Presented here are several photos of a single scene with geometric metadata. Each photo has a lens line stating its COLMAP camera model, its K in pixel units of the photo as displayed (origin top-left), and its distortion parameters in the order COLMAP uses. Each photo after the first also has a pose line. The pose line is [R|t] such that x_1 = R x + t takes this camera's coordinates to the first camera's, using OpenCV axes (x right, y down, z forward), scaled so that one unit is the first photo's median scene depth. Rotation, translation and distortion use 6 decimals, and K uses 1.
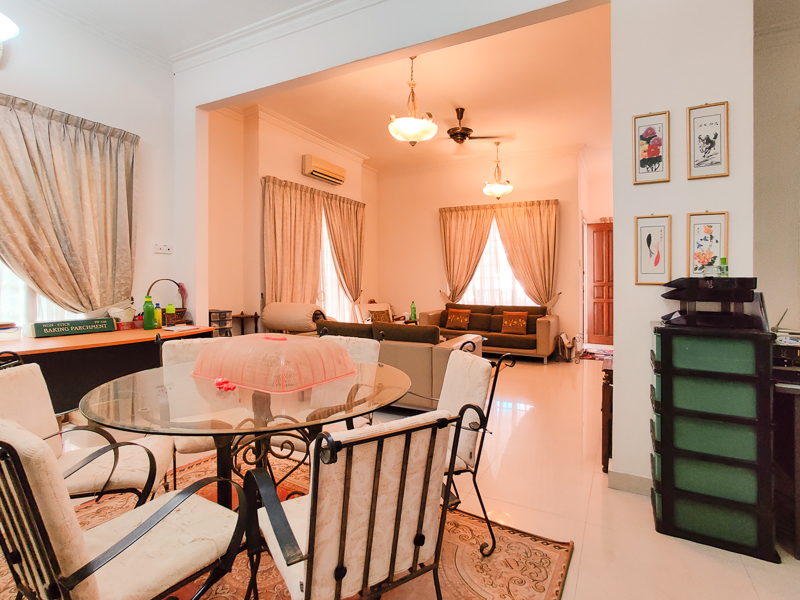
lens RADIAL K [[412.2, 0, 443.3], [0, 412.2, 288.6], [0, 0, 1]] dist [-0.023856, 0.011877]
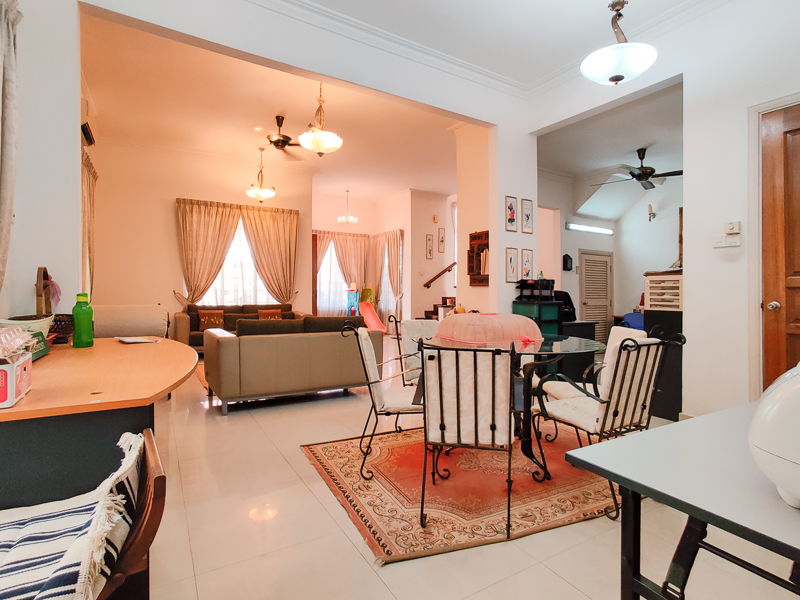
lens RADIAL K [[405.8, 0, 406.8], [0, 405.8, 297.6], [0, 0, 1]] dist [-0.041405, 0.000867]
pose [[0.553150, -0.018498, 0.832876, -0.646190], [0.007242, 0.999822, 0.017396, 0.011874], [-0.833050, -0.003591, 0.553186, 0.153080]]
